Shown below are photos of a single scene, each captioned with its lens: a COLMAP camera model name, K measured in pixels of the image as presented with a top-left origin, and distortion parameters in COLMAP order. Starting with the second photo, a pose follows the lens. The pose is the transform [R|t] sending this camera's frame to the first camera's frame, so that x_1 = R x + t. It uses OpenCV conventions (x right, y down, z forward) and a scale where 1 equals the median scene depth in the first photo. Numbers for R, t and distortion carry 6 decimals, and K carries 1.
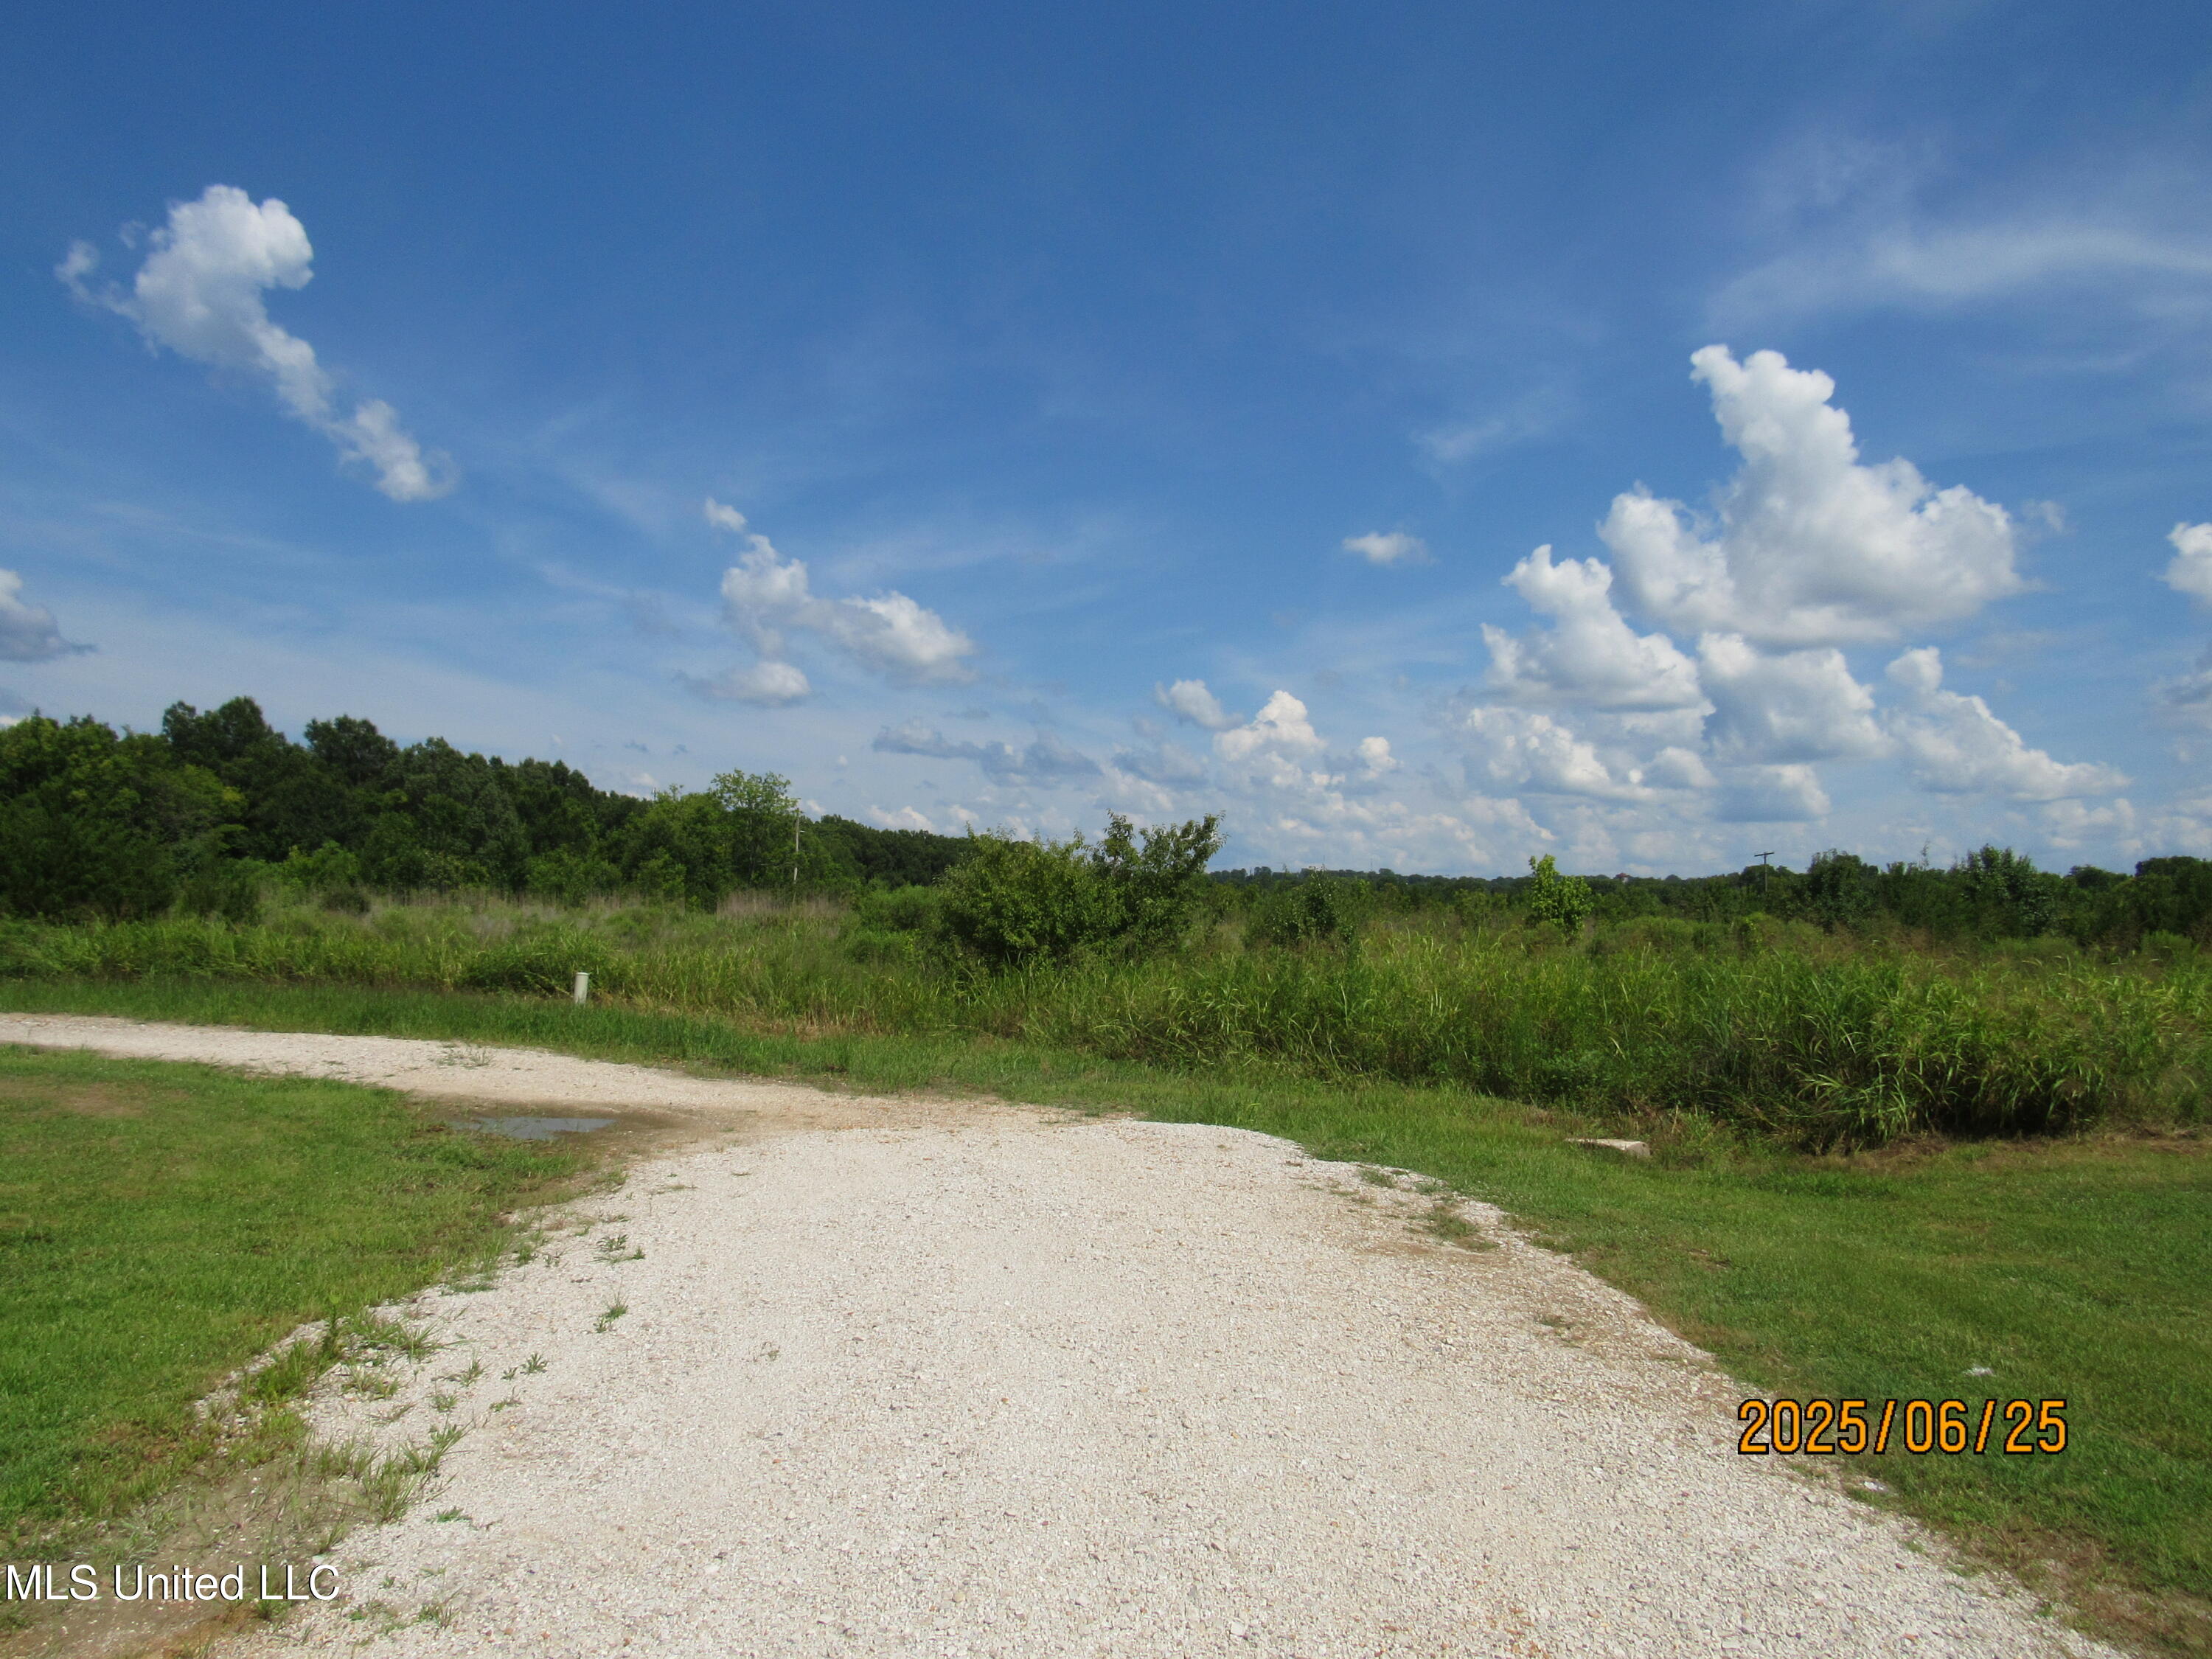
lens RADIAL K [[1592.2, 0, 1106.6], [0, 1592.2, 805.9], [0, 0, 1]] dist [-0.024289, 0.016135]
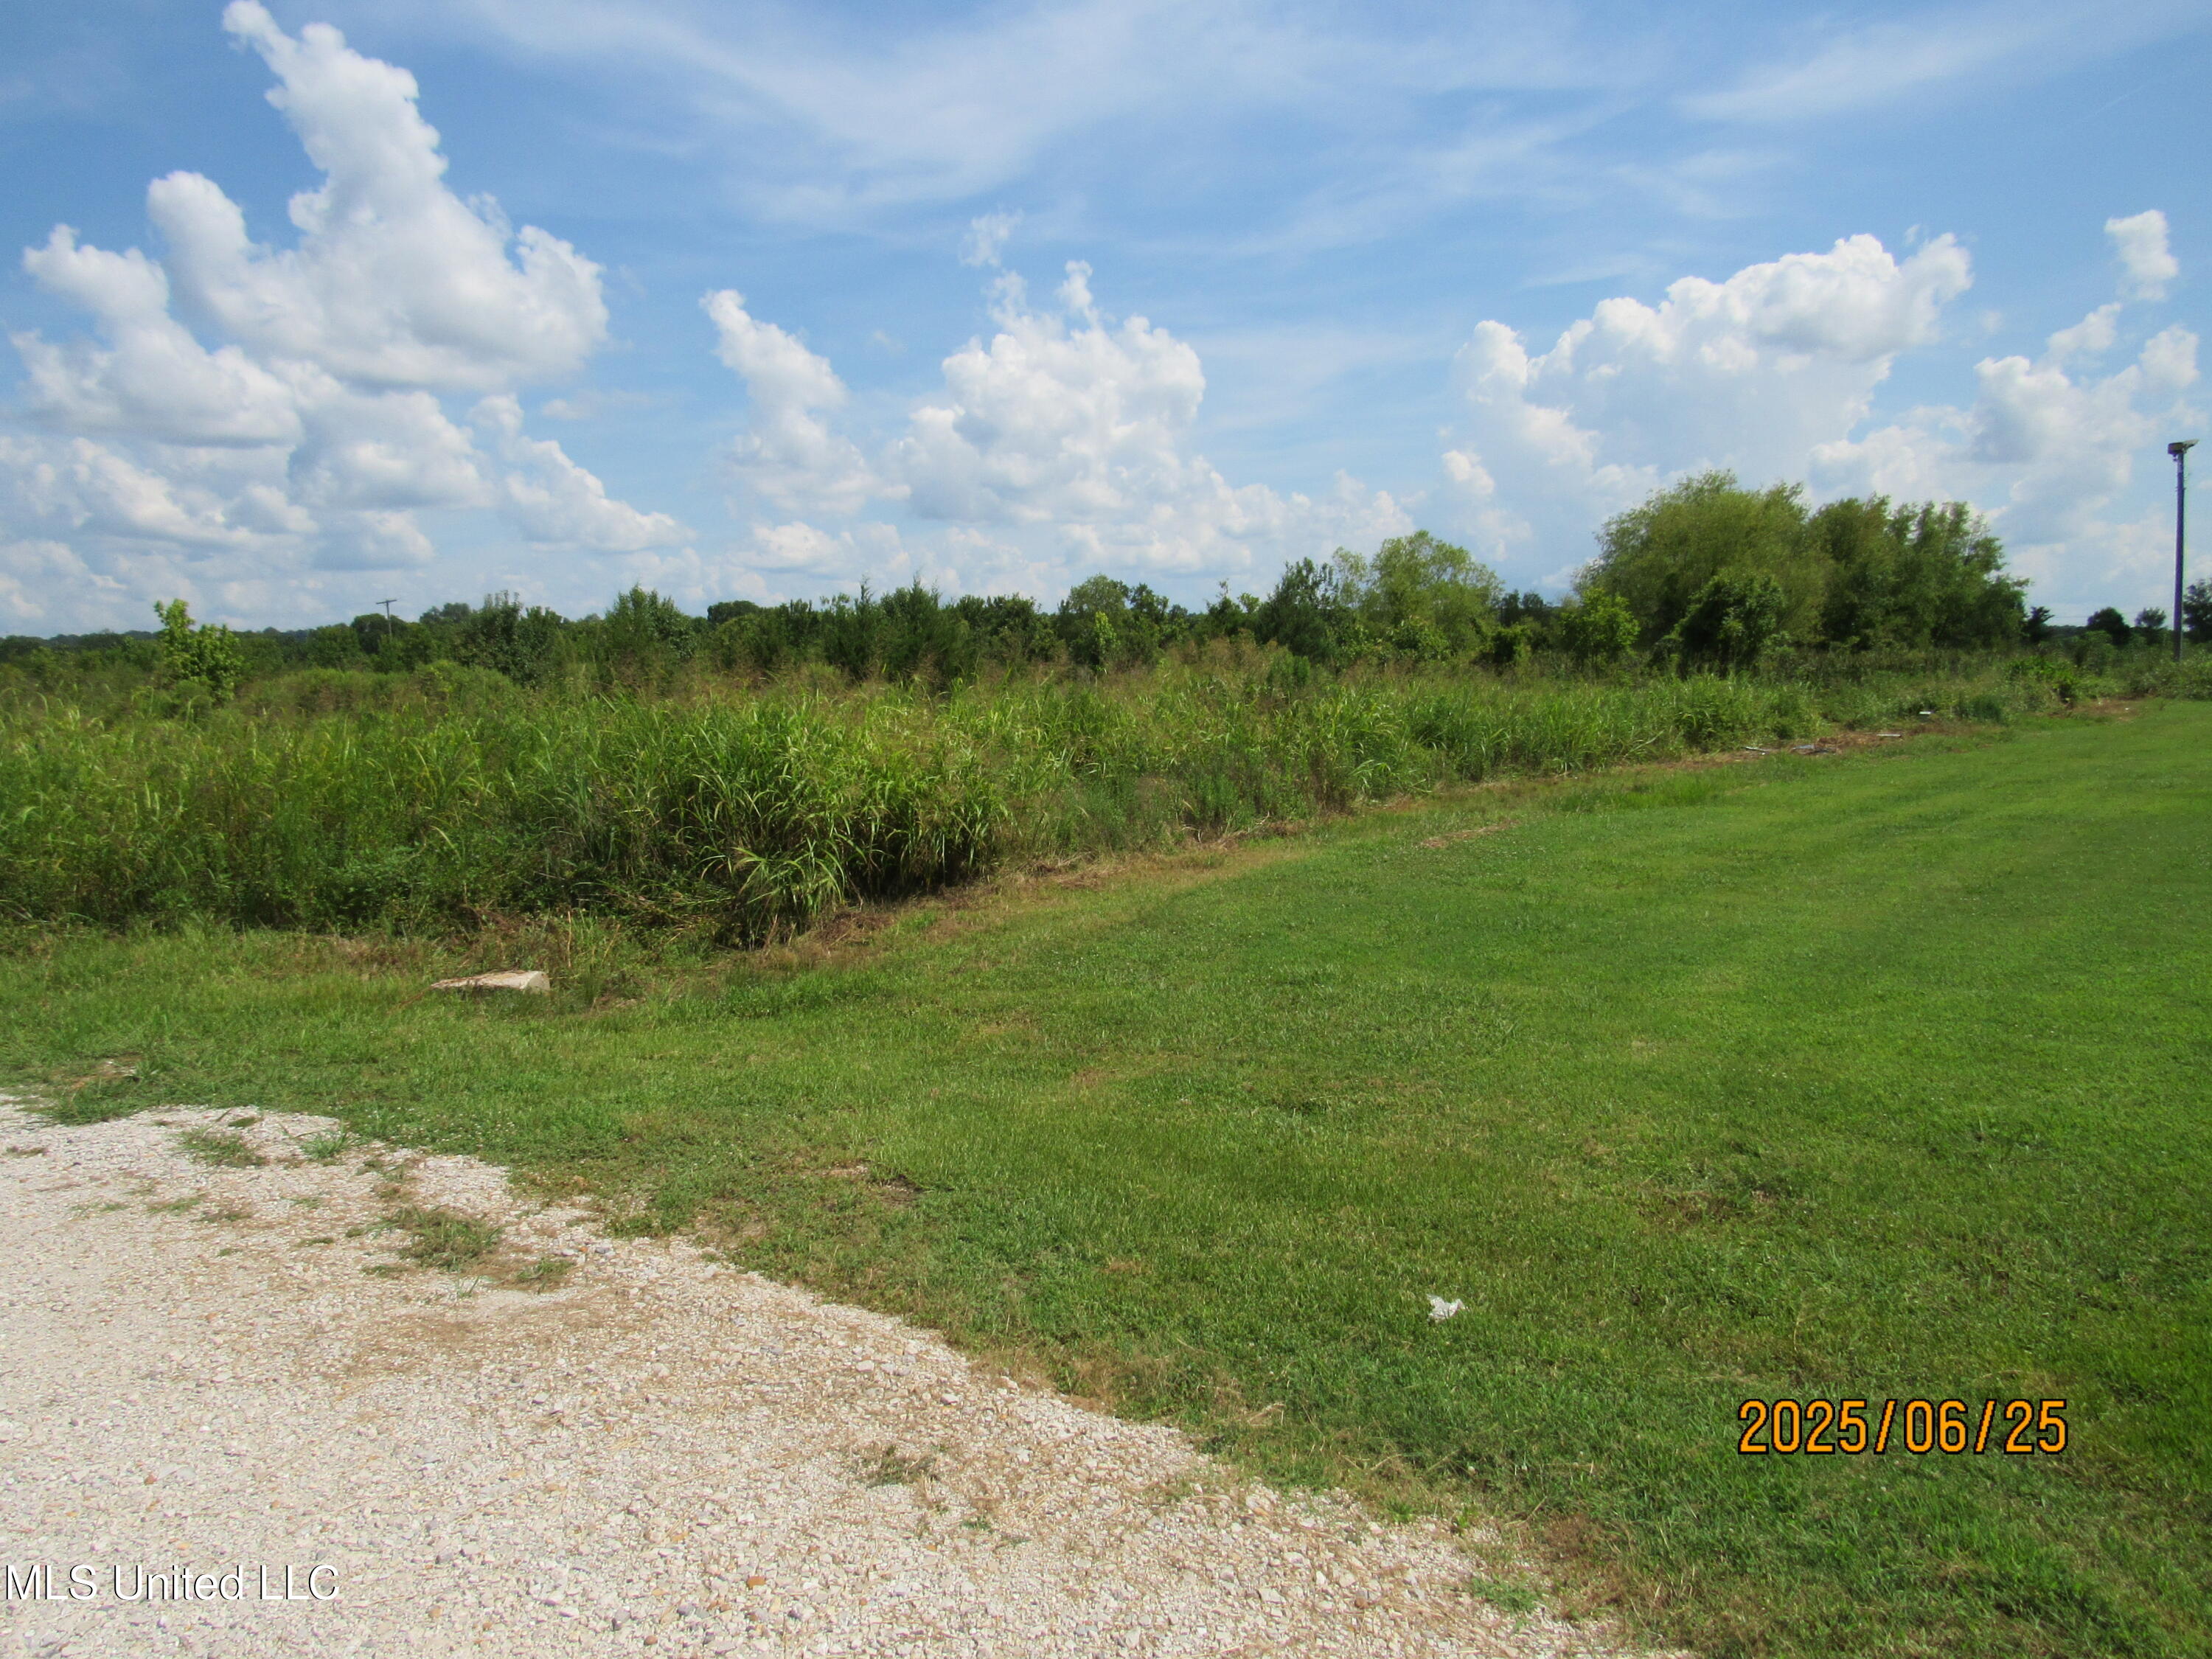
lens RADIAL K [[1592.2, 0, 1106.6], [0, 1592.2, 805.9], [0, 0, 1]] dist [-0.024289, 0.016135]
pose [[0.681282, -0.103425, 0.724678, -0.002252], [-0.011945, 0.988266, 0.152274, 0.012145], [-0.731924, -0.112398, 0.672052, 0.170582]]
